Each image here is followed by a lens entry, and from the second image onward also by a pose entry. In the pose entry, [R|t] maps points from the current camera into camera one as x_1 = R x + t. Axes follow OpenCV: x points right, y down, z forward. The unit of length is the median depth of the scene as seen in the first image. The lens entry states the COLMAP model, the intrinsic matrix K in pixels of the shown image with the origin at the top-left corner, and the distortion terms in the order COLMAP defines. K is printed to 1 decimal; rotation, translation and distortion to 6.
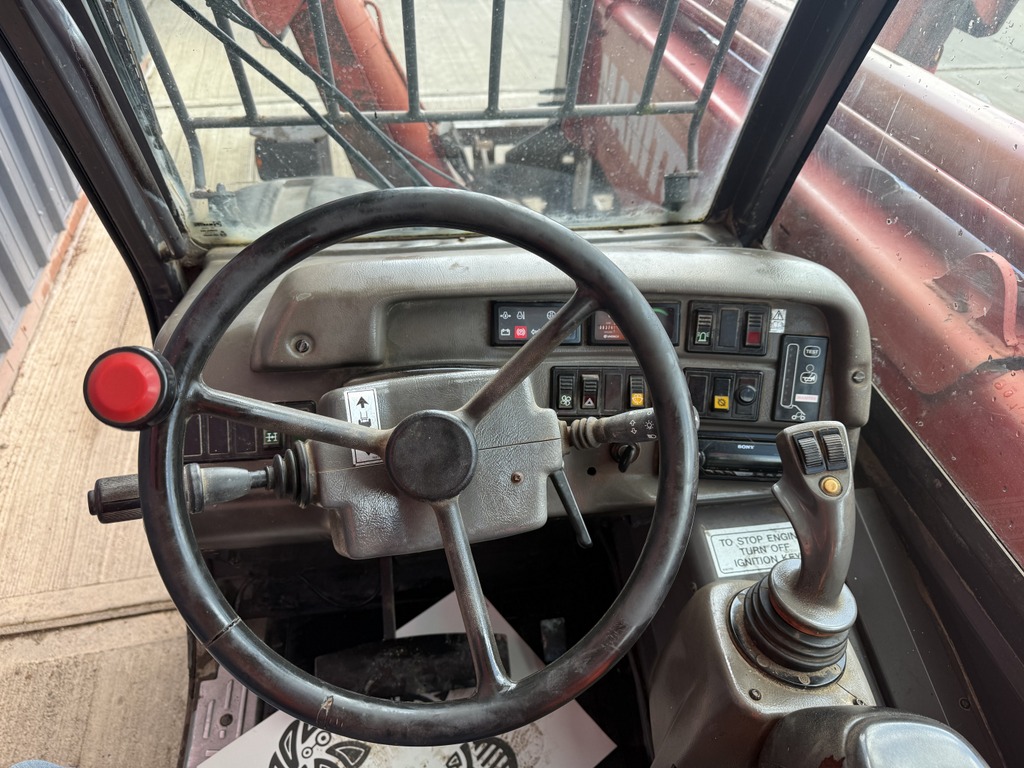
lens RADIAL K [[712.2, 0, 508.6], [0, 712.2, 394.3], [0, 0, 1]] dist [0.097650, -0.137104]
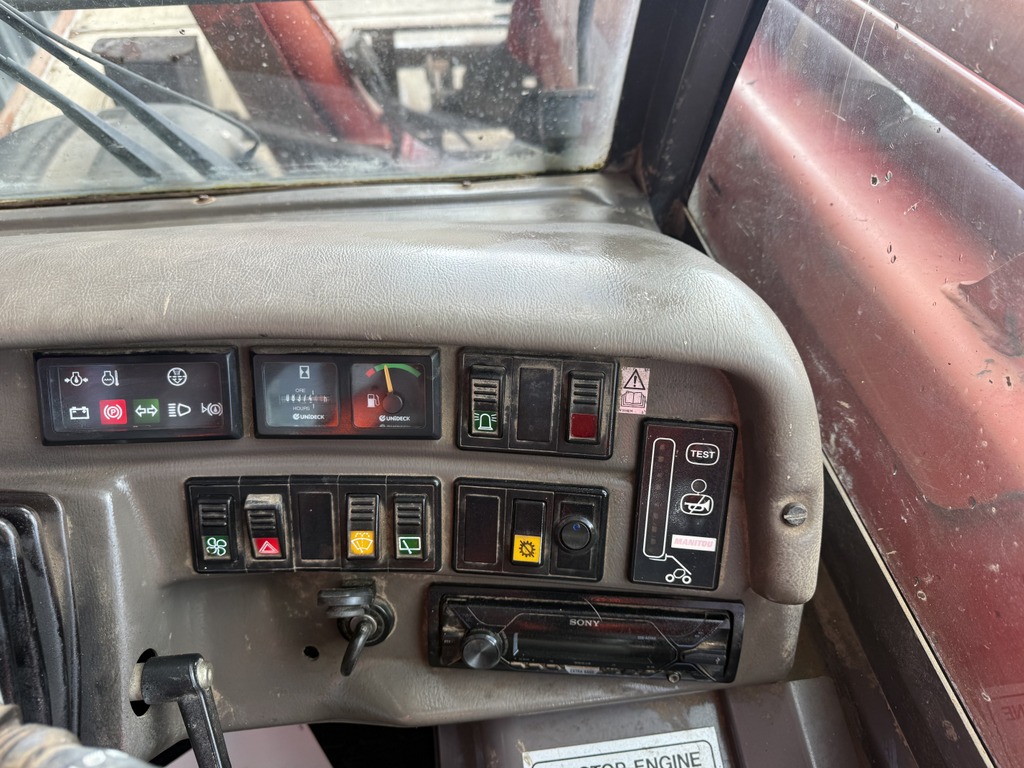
lens RADIAL K [[712.9, 0, 513.7], [0, 712.9, 387.8], [0, 0, 1]] dist [0.092245, -0.130857]
pose [[0.999874, -0.001751, -0.015782, 0.276229], [0.002944, 0.997113, 0.075870, -0.130087], [0.015604, -0.075907, 0.996993, 0.475031]]
